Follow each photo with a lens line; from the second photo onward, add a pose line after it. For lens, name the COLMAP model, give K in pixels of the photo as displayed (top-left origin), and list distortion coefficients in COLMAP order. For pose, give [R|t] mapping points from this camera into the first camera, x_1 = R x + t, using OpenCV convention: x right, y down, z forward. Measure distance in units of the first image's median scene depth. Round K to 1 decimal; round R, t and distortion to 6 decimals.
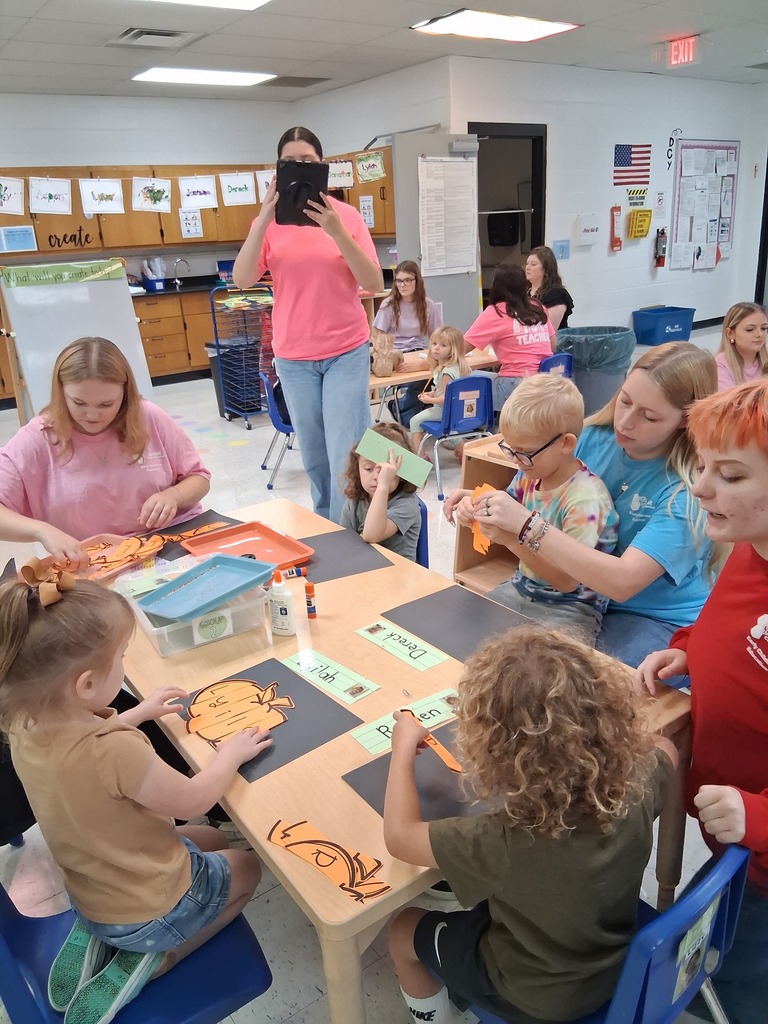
lens RADIAL K [[786.8, 0, 384.0], [0, 786.8, 512.0], [0, 0, 1]] dist [0.002444, -0.002355]
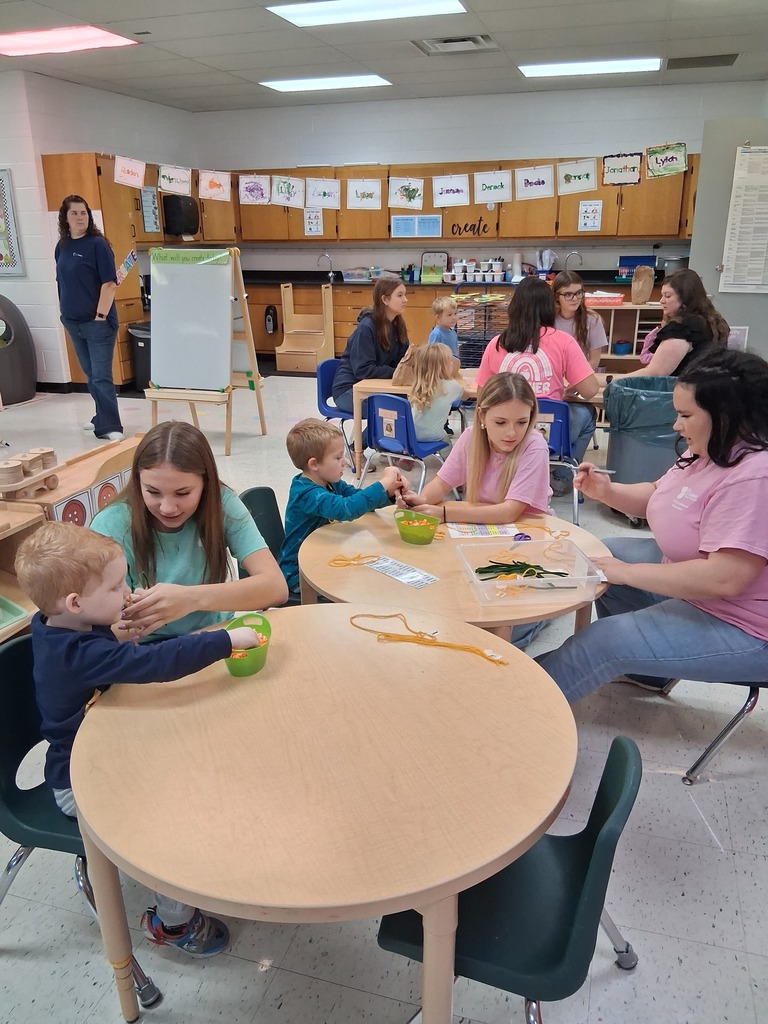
lens RADIAL K [[776.4, 0, 384.0], [0, 776.4, 512.0], [0, 0, 1]] dist [0.121325, -0.189157]
pose [[0.620599, 0.306822, -0.721607, 0.594135], [-0.290728, 0.944711, 0.151651, -0.126527], [0.728240, 0.115677, 0.675489, 0.254768]]
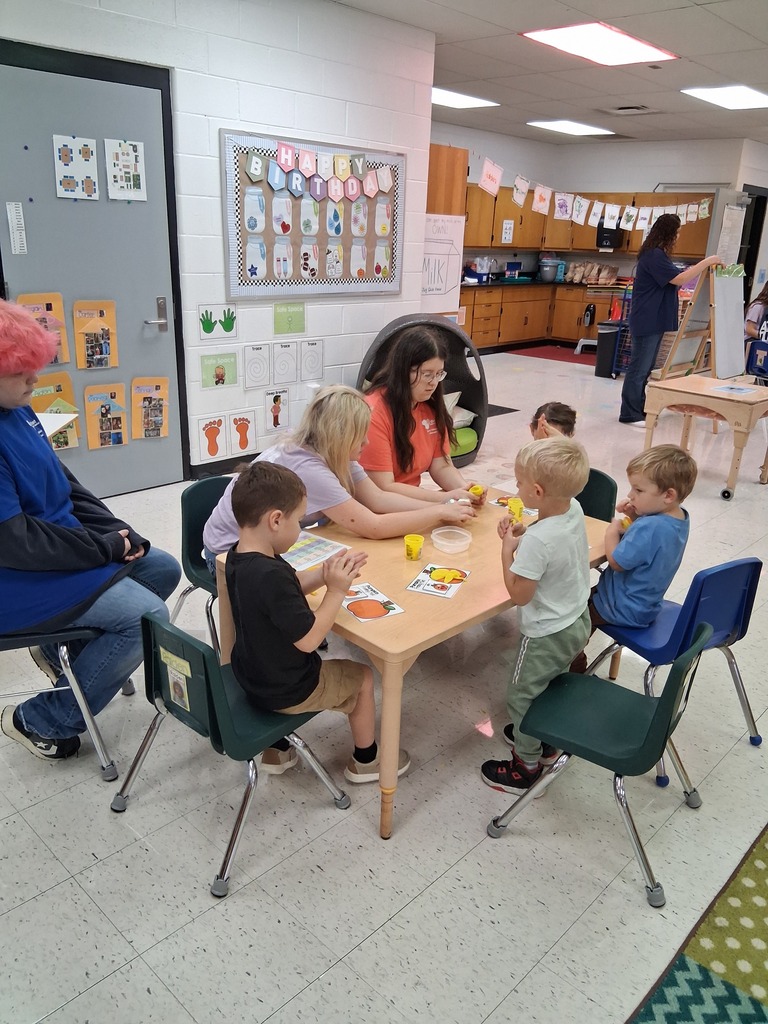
lens RADIAL K [[786.8, 0, 384.0], [0, 786.8, 512.0], [0, 0, 1]] dist [0.002444, -0.002355]
pose [[0.976323, 0.020401, 0.215355, -0.966997], [-0.018039, 0.999754, -0.012926, 0.153231], [-0.215566, 0.008735, 0.976450, -0.290256]]
